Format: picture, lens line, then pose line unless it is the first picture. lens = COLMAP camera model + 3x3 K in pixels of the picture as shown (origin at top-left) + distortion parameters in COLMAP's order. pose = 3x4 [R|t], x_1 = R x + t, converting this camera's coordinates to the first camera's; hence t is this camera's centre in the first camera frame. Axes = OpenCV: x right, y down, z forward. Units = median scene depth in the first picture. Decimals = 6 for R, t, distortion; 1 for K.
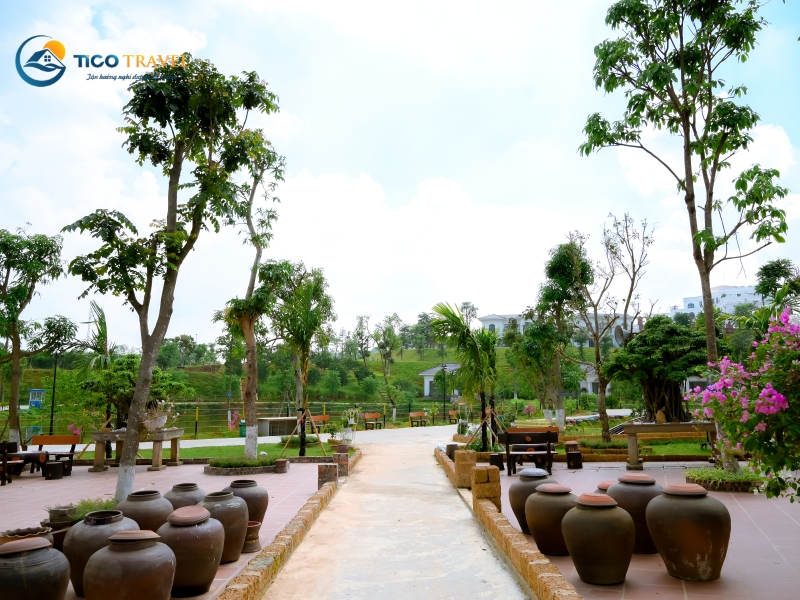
lens RADIAL K [[555.7, 0, 401.2], [0, 555.7, 300.6], [0, 0, 1]] dist [0.001492, -0.000674]
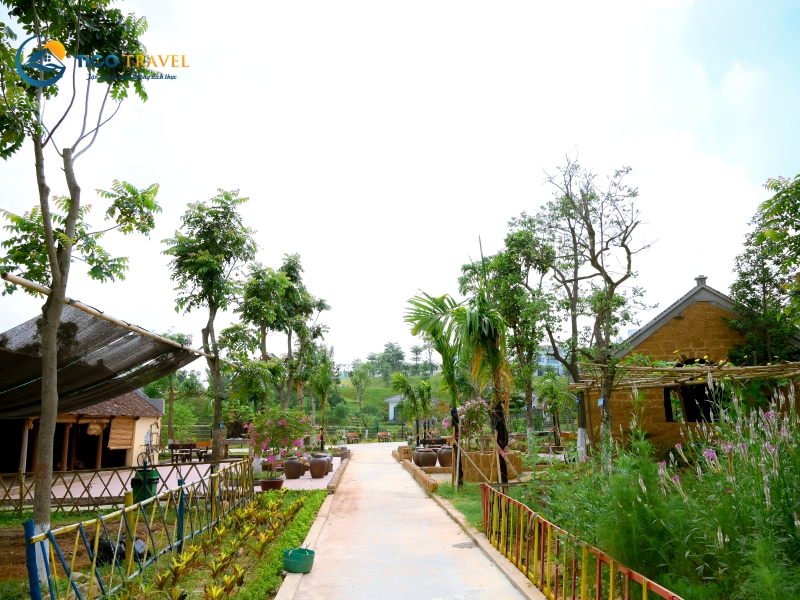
lens RADIAL K [[555.7, 0, 398.6], [0, 555.7, 300.1], [0, 0, 1]] dist [0.001492, -0.000674]
pose [[0.998436, 0.014533, 0.053980, -0.004407], [-0.012313, 0.999074, -0.041223, -0.028613], [-0.054529, 0.040494, 0.997691, -0.156801]]
